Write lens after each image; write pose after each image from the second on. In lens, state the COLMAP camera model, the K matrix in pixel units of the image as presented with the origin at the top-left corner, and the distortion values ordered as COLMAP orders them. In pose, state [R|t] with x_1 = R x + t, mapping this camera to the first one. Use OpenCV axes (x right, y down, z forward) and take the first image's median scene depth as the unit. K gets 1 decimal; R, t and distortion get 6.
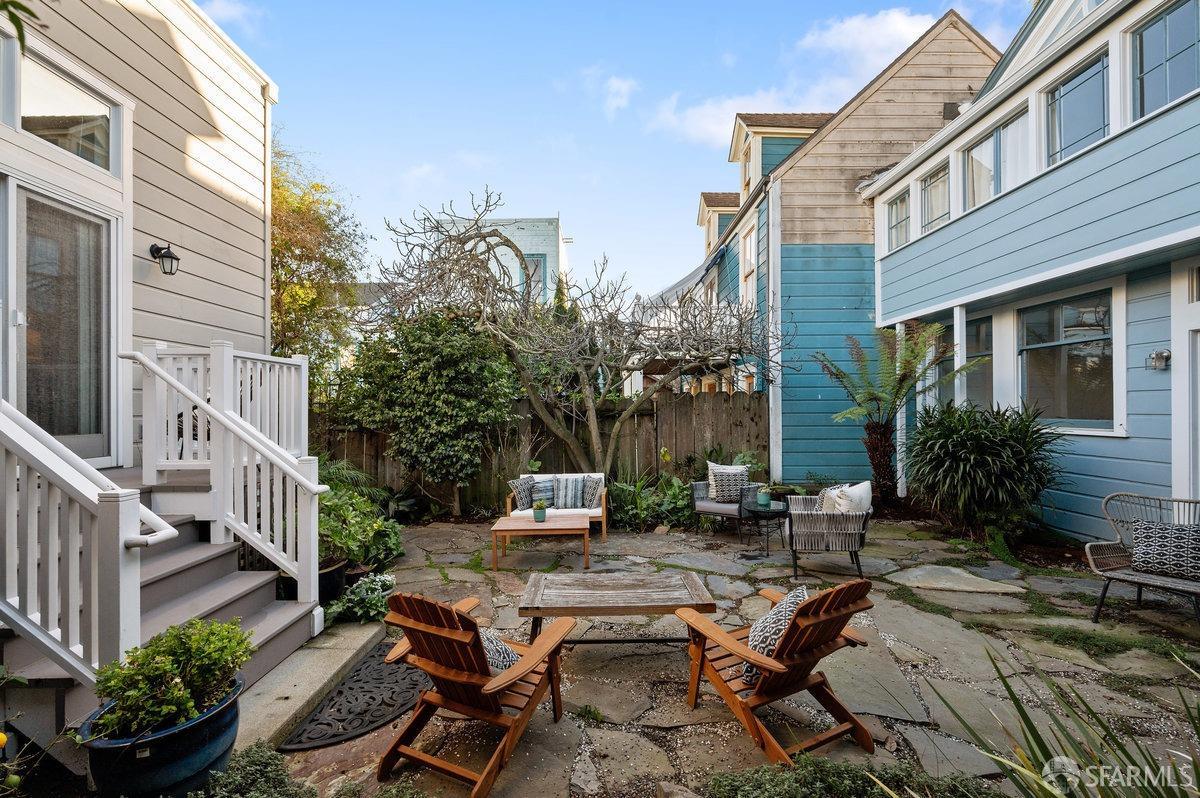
lens RADIAL K [[500.6, 0, 598.7], [0, 500.6, 407.2], [0, 0, 1]] dist [-0.000649, -0.000140]
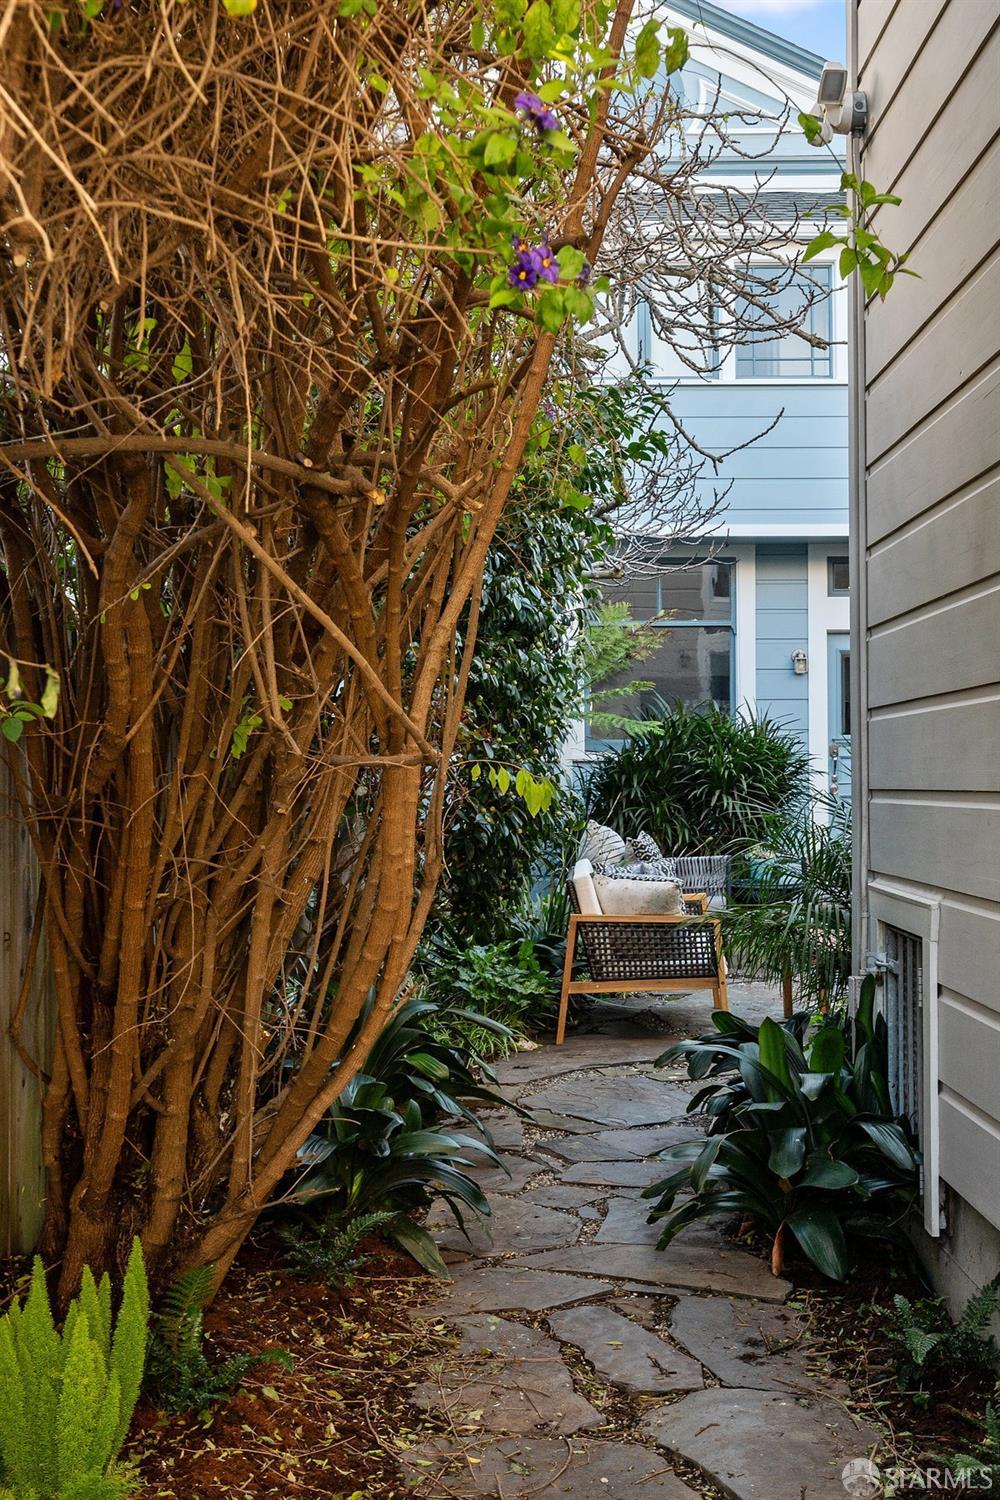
lens RADIAL K [[1914.5, 0, 500.0], [0, 1914.5, 750.0], [0, 0, 1]] dist [-0.000820, -0.000918]
pose [[0.011919, 0.021467, 0.999699, -1.399169], [0.003070, 0.999764, -0.021505, 0.080467], [-0.999924, 0.003325, 0.011850, 1.032582]]
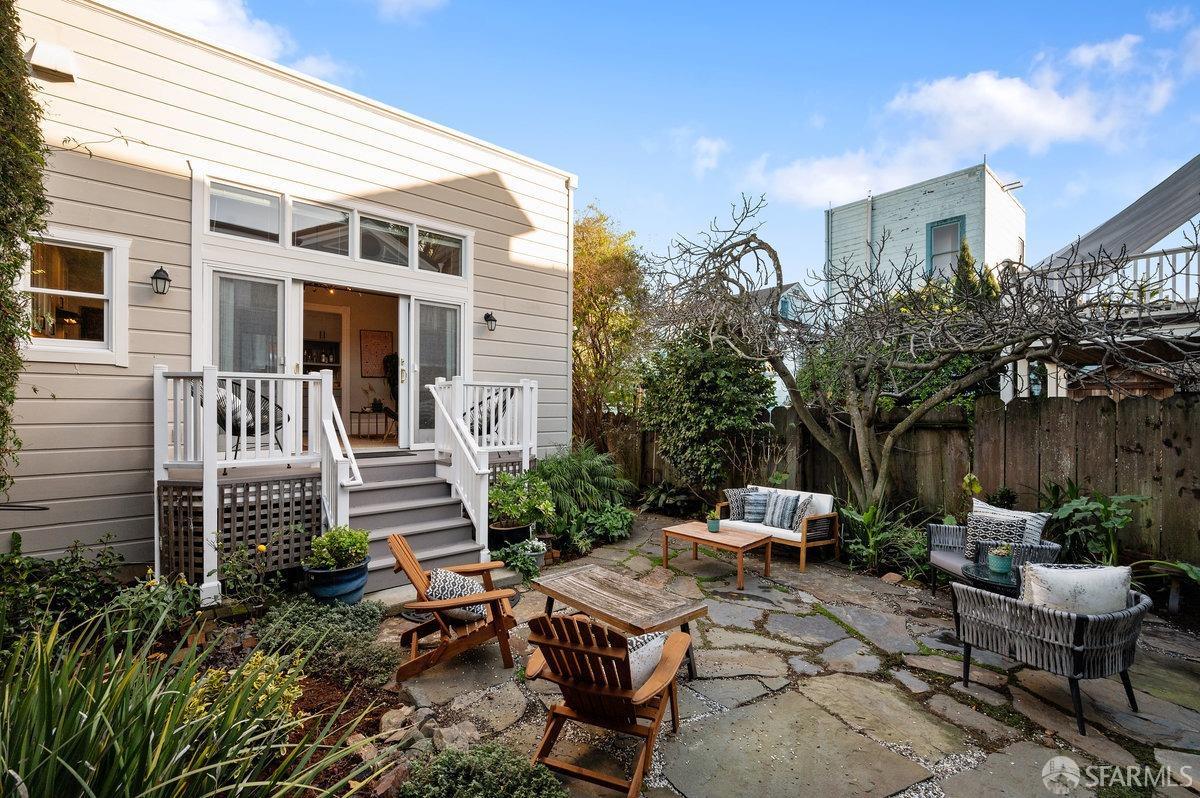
lens RADIAL K [[516.2, 0, 598.4], [0, 516.2, 406.2], [0, 0, 1]] dist [0.000588, 0.000184]
pose [[0.649652, 0.008739, -0.760182, 0.415806], [-0.007260, 0.999960, 0.005292, -0.022060], [0.760197, 0.002081, 0.649689, 0.120779]]
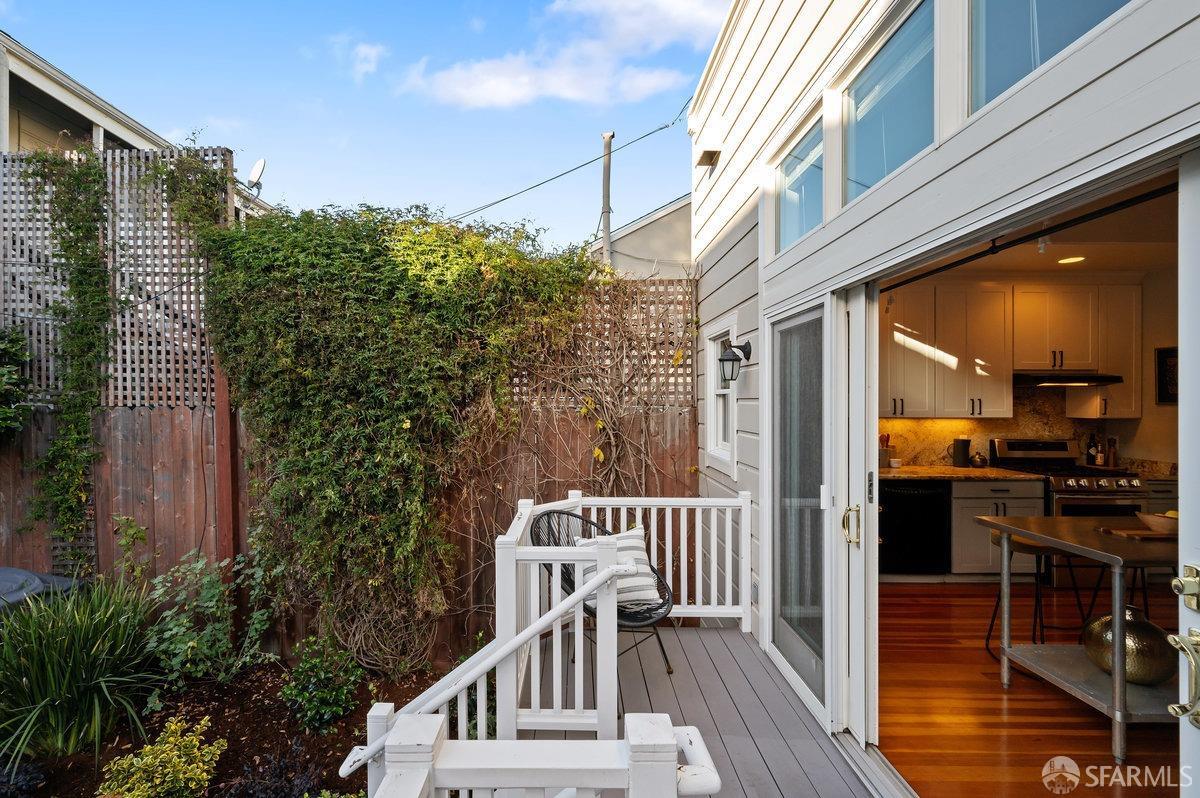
lens RADIAL K [[503.0, 0, 576.1], [0, 503.0, 401.7], [0, 0, 1]] dist [-0.001897, -0.000330]
pose [[-0.999994, -0.001481, 0.003179, -0.412904], [-0.001476, 0.999998, 0.001504, -0.155520], [-0.003181, 0.001499, -0.999994, 0.629156]]
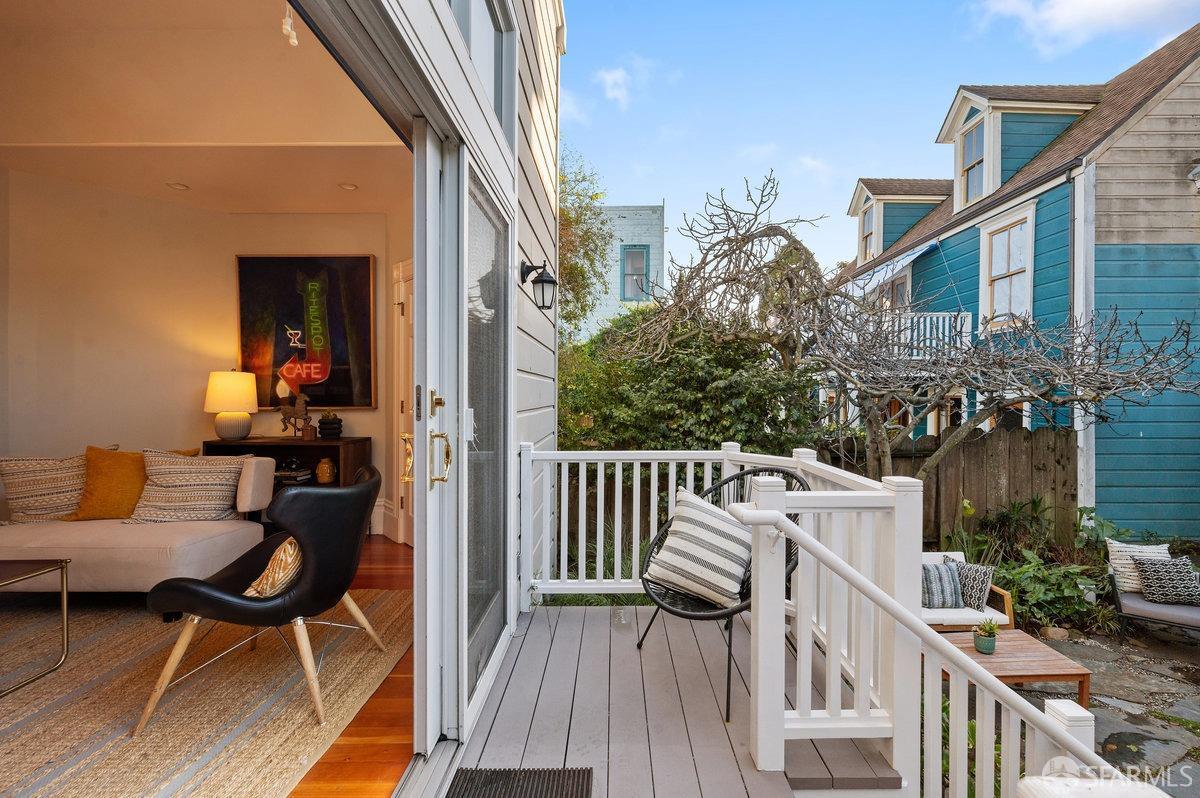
lens RADIAL K [[499.4, 0, 612.6], [0, 499.4, 396.9], [0, 0, 1]] dist [0.000555, 0.000483]
pose [[0.999986, 0.005001, -0.001631, -0.511629], [-0.004987, 0.999952, 0.008473, -0.104596], [0.001674, -0.008465, 0.999963, 0.243427]]
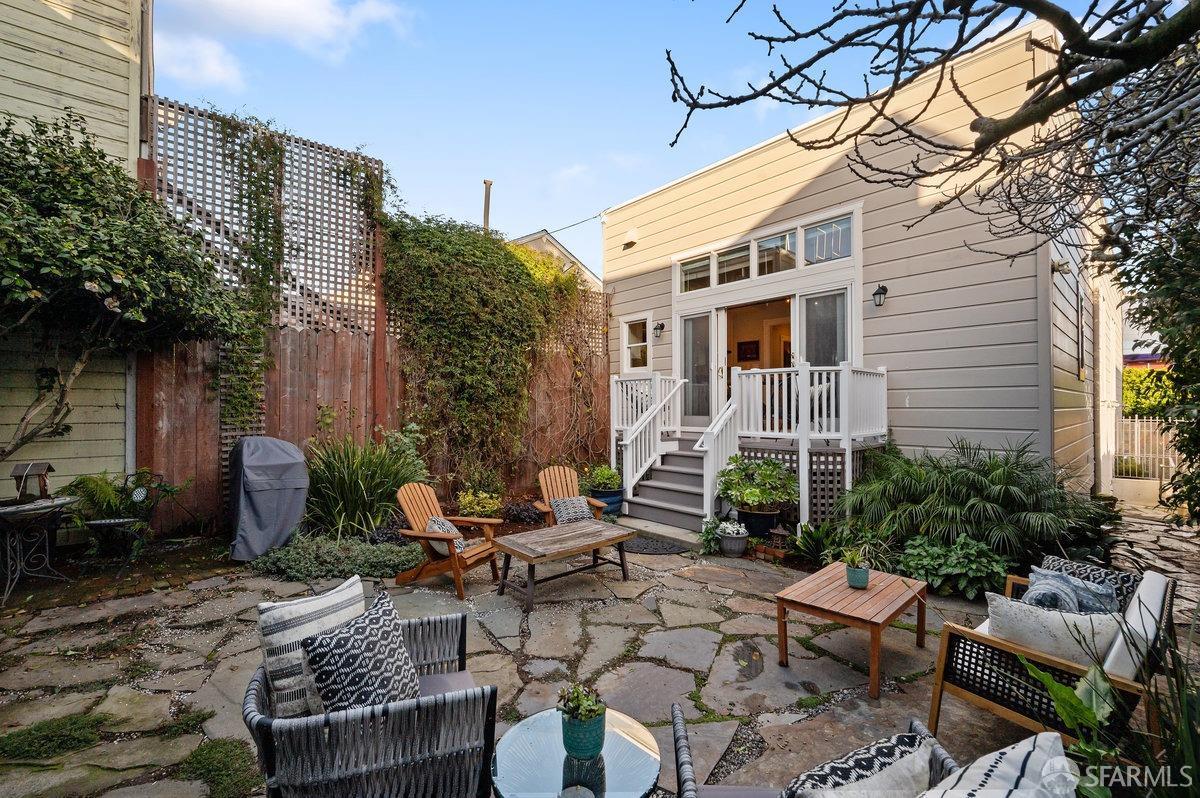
lens RADIAL K [[494.1, 0, 597.7], [0, 494.1, 404.1], [0, 0, 1]] dist [-0.002282, -0.000407]
pose [[-0.751306, 0.001849, -0.659951, 0.414730], [0.005289, 0.999981, -0.003220, 0.004409], [0.659932, -0.005910, -0.751302, 0.998570]]
